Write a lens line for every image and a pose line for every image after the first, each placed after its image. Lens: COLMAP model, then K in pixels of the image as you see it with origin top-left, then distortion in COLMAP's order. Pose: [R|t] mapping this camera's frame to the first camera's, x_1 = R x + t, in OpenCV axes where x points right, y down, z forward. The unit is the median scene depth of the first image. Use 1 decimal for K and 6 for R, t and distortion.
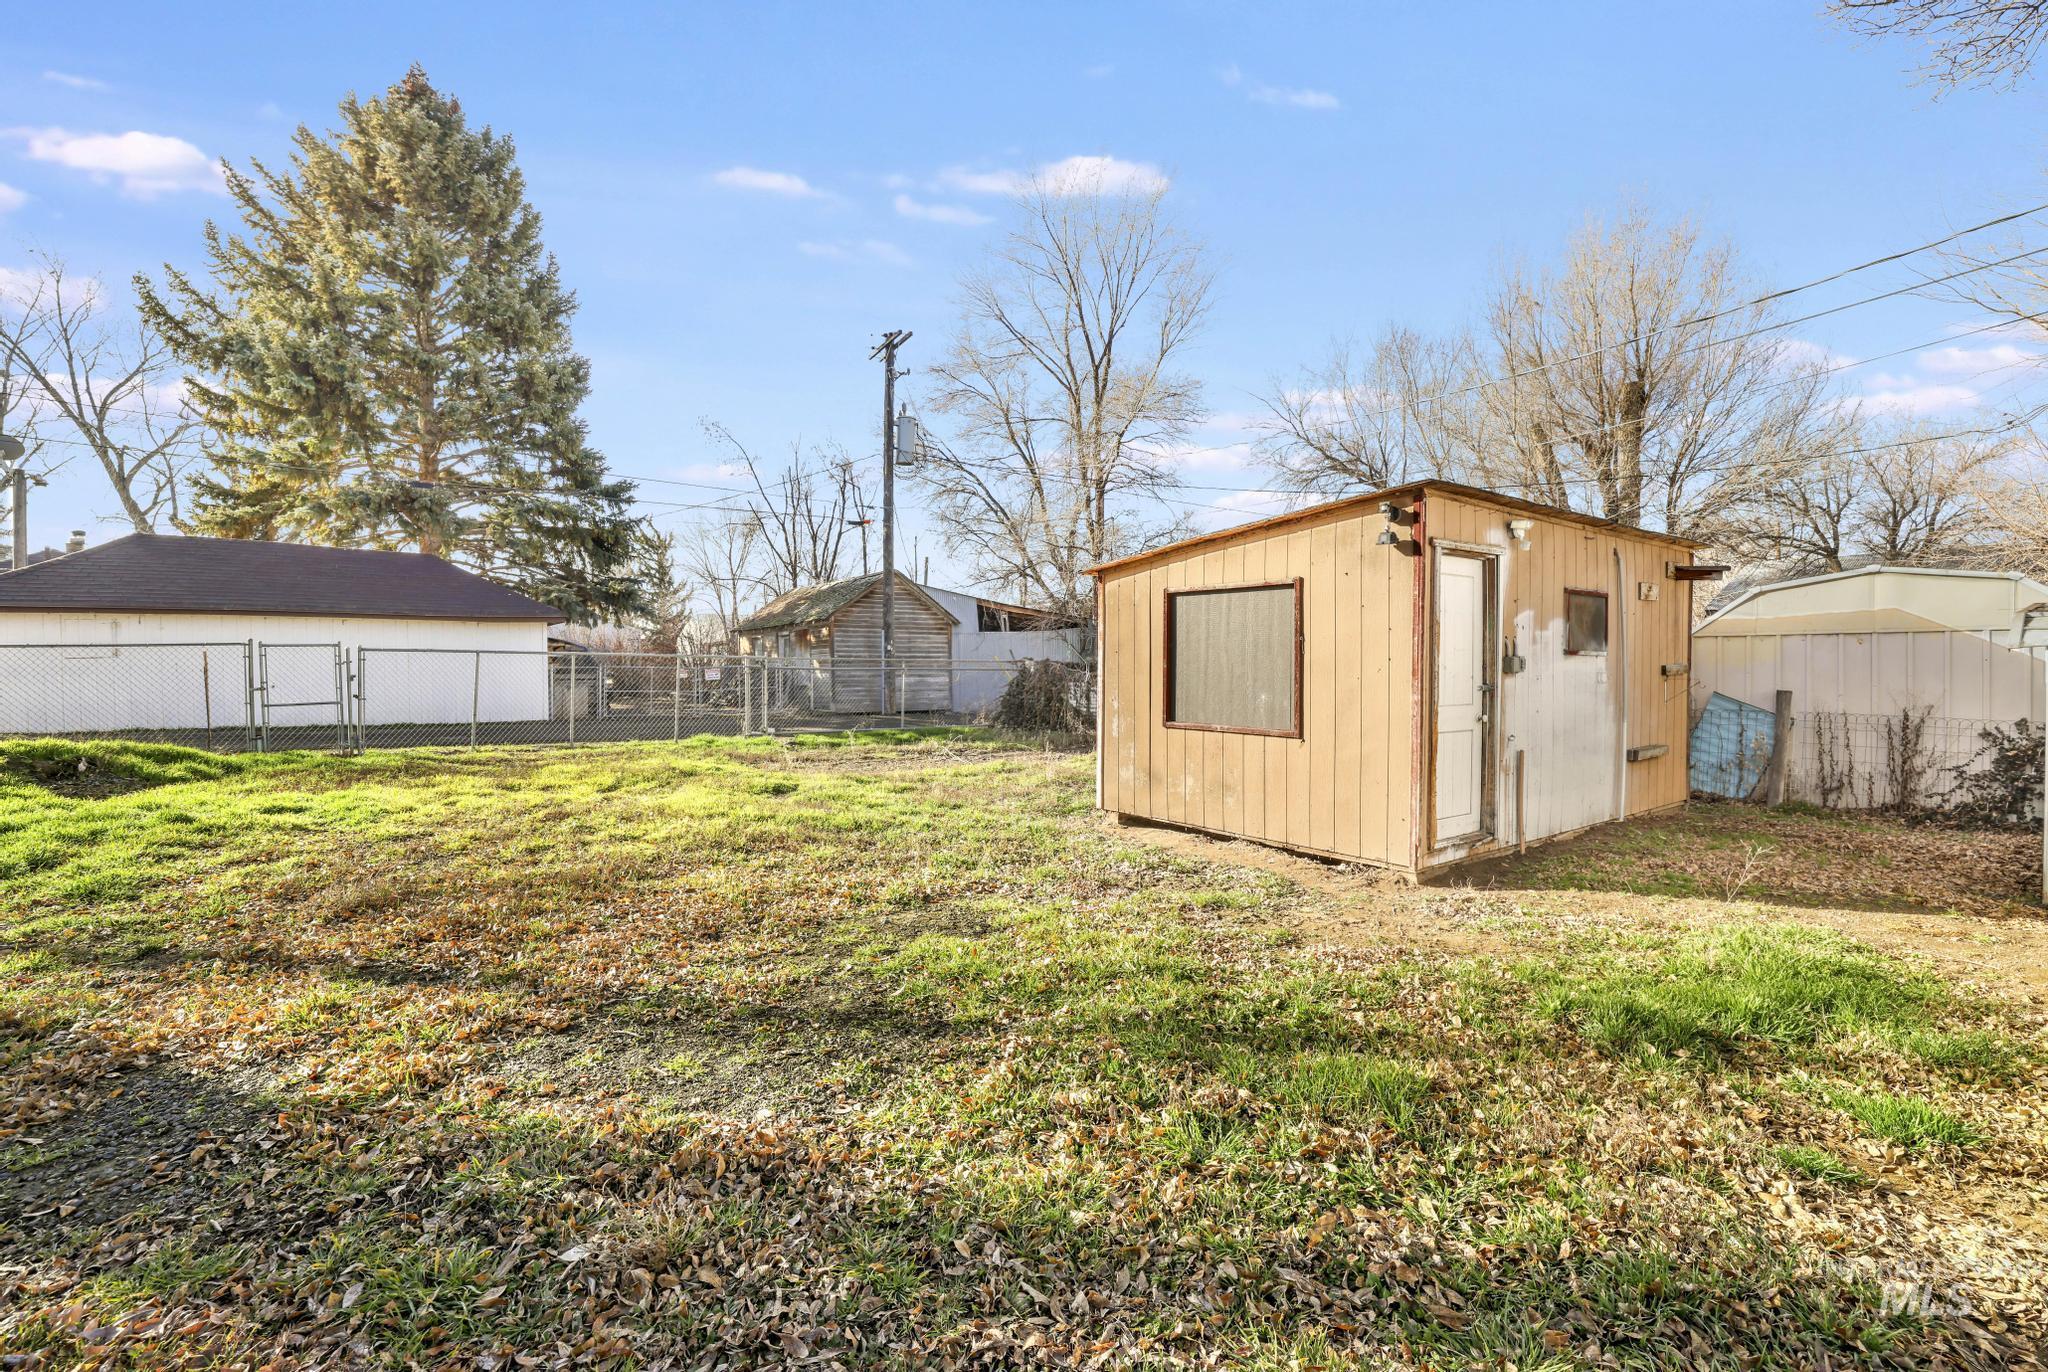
lens RADIAL K [[929.3, 0, 1013.3], [0, 929.3, 686.7], [0, 0, 1]] dist [-0.003093, -0.000040]
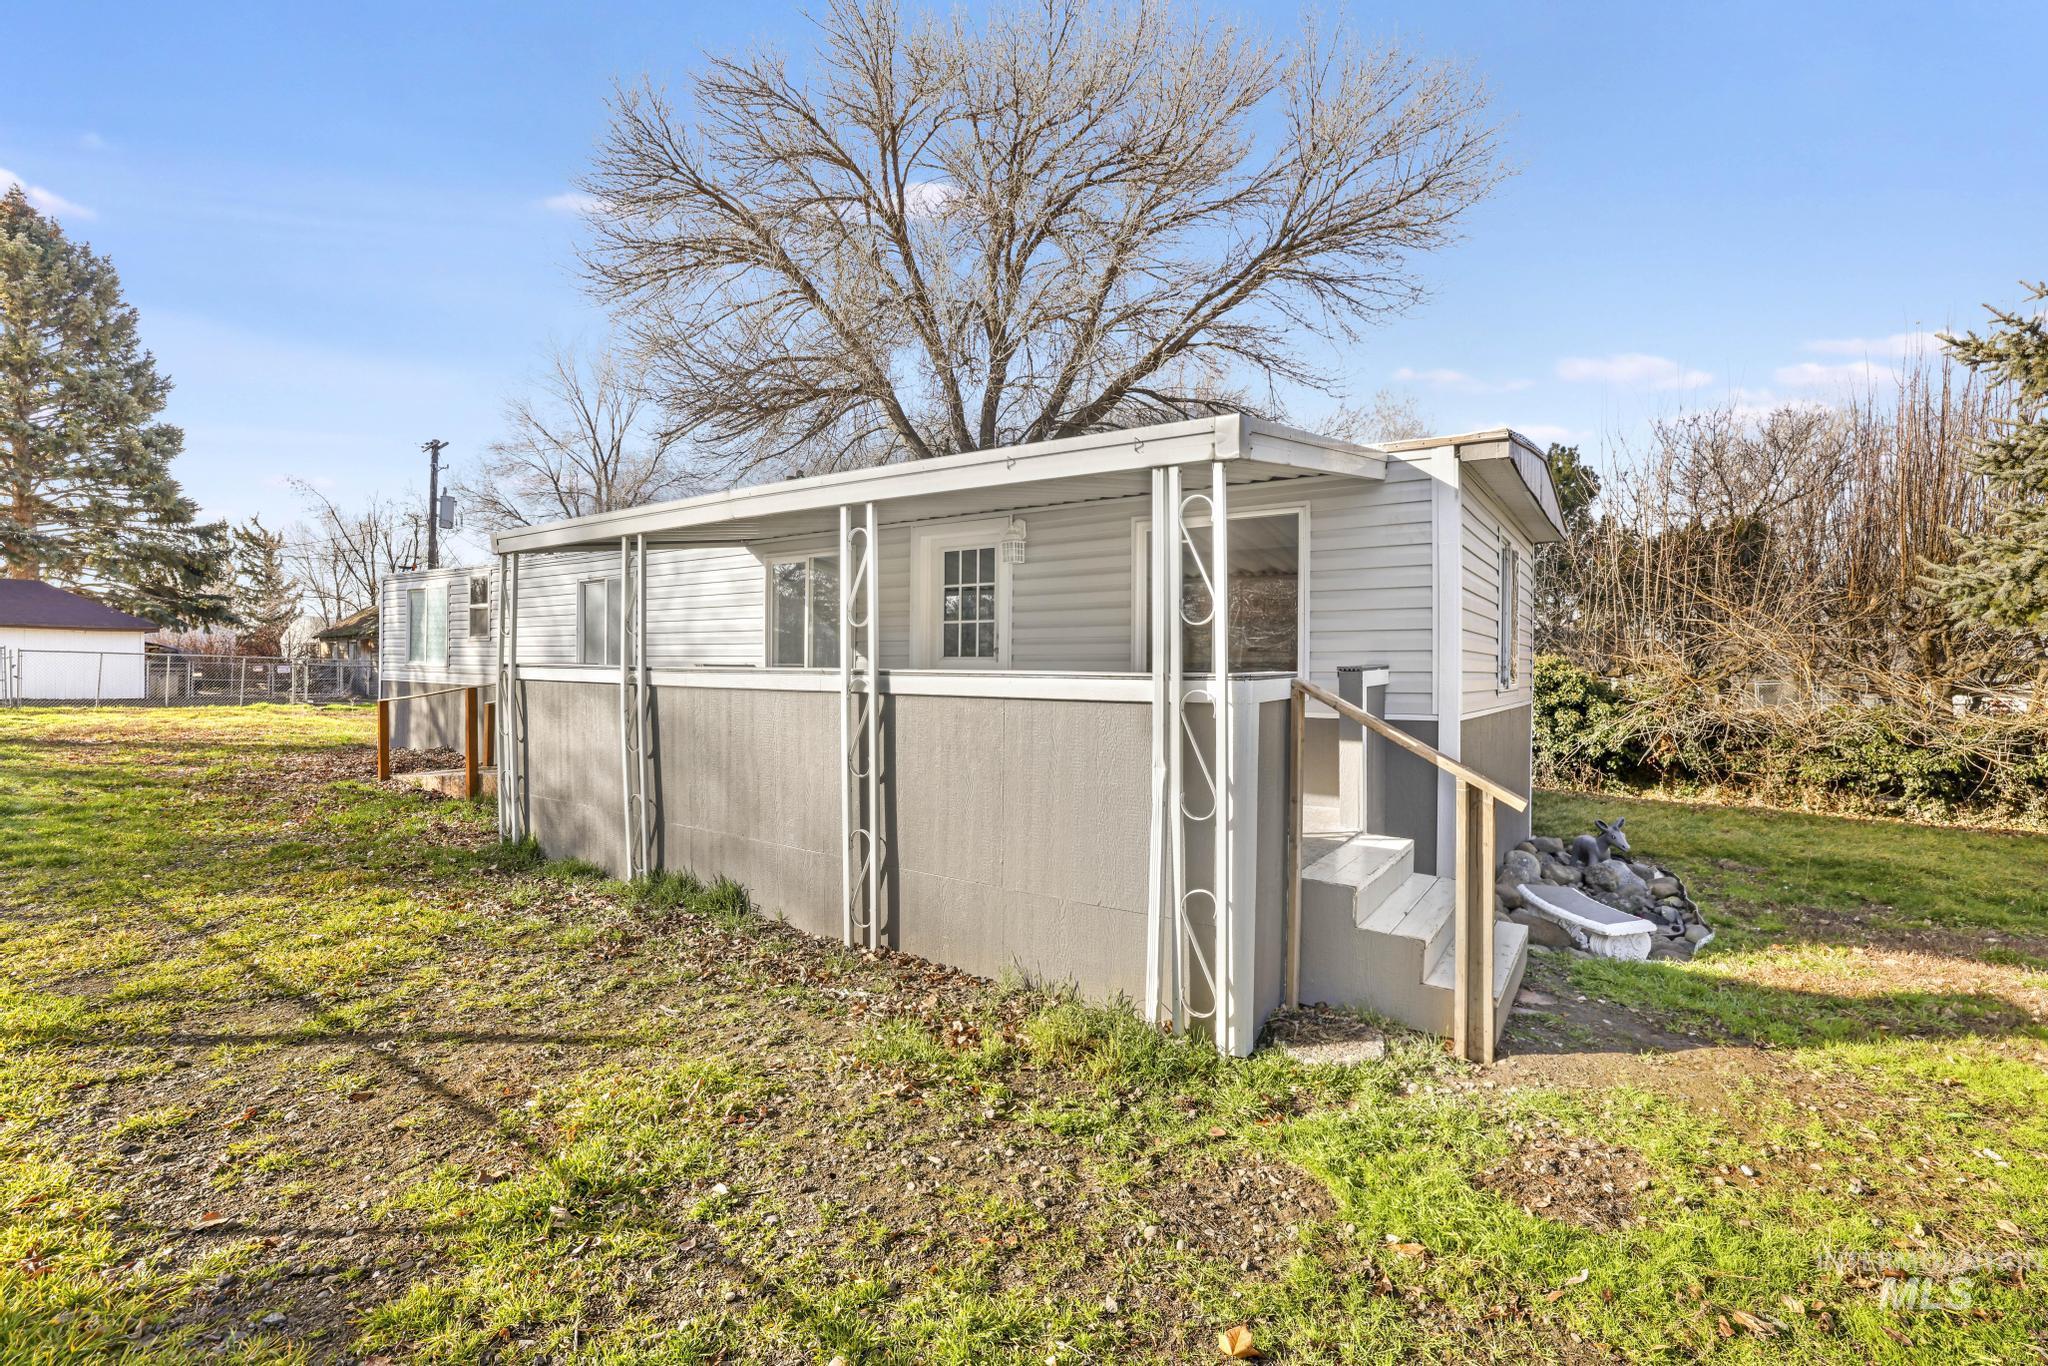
lens RADIAL K [[929.3, 0, 1037.5], [0, 929.3, 683.7], [0, 0, 1]] dist [-0.003093, -0.000040]
pose [[0.949018, 0.006476, 0.315157, 0.277583], [-0.003622, 0.999947, -0.009641, 0.015857], [-0.315203, 0.008008, 0.948991, -0.616605]]
